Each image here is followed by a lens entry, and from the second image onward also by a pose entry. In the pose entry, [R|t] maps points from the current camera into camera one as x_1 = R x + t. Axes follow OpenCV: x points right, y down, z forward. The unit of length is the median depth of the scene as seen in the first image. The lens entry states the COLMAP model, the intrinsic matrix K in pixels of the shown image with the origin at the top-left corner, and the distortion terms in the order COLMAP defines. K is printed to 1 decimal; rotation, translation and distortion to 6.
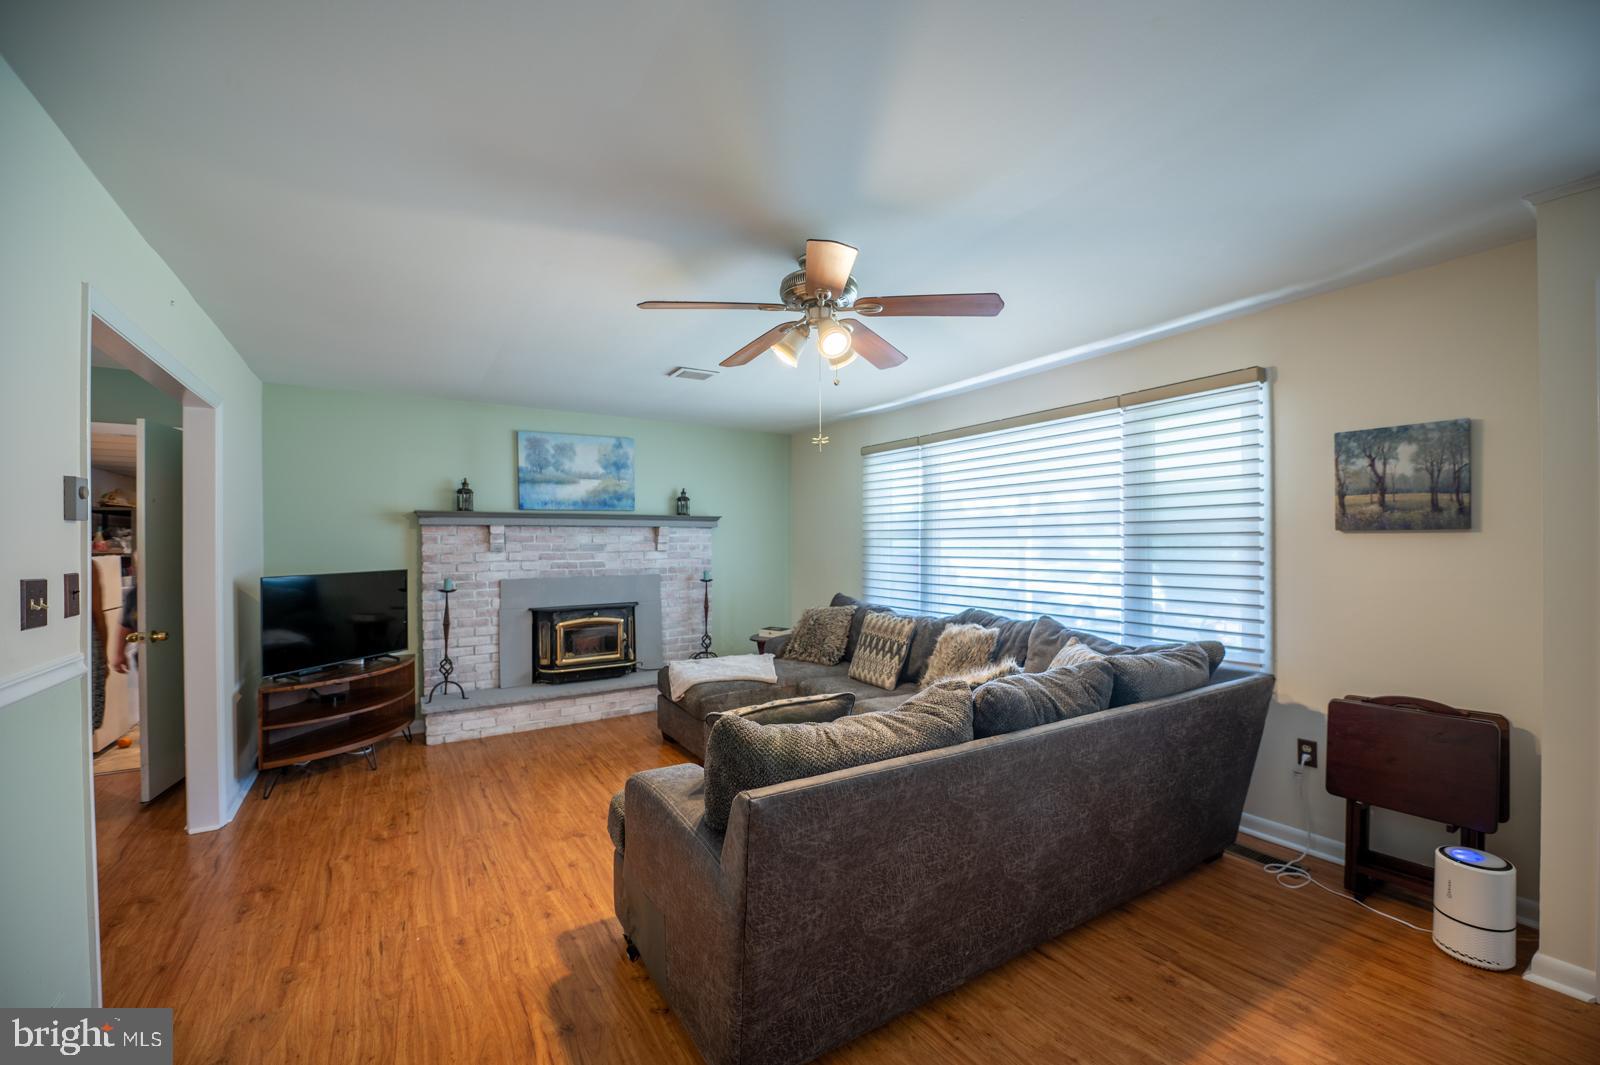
lens RADIAL K [[643.8, 0, 799.1], [0, 643.8, 550.1], [0, 0, 1]] dist [-0.011844, -0.000022]
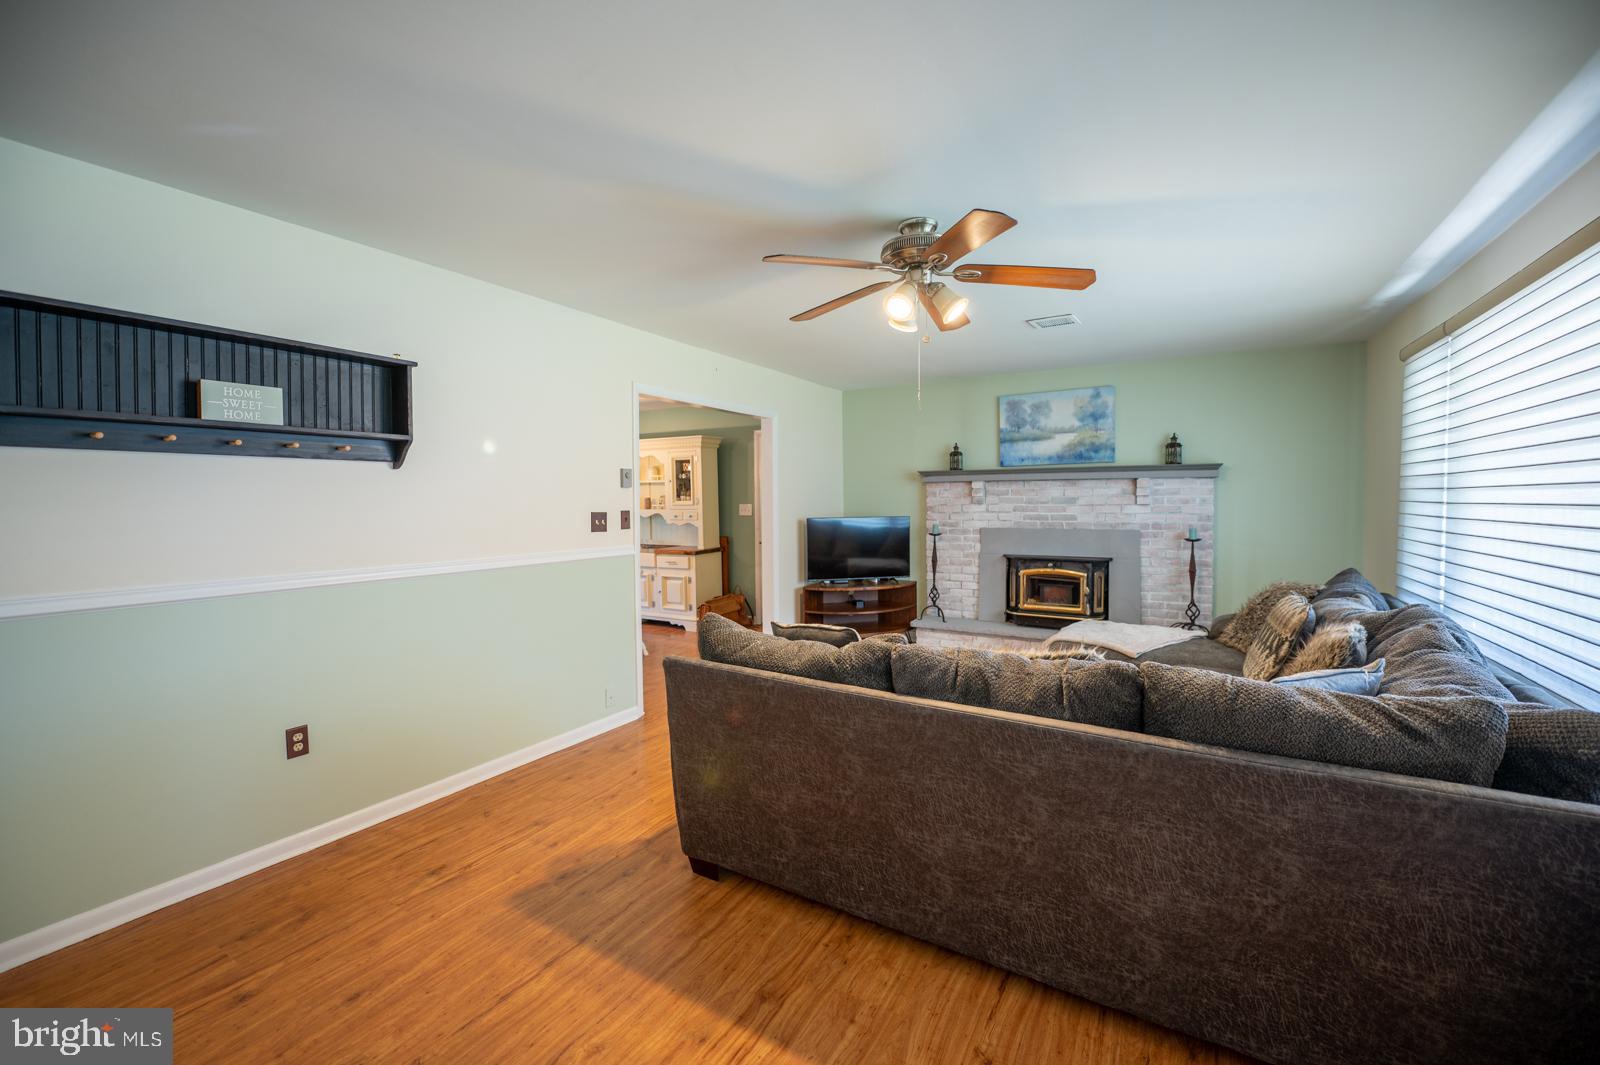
lens RADIAL K [[651.6, 0, 800.0], [0, 651.6, 532.5], [0, 0, 1]] dist [-0.001335, -0.000065]
pose [[0.455917, 0.047425, -0.888758, 0.422562], [-0.007272, 0.998744, 0.049564, -0.001659], [0.889993, -0.016134, 0.455689, 0.161142]]
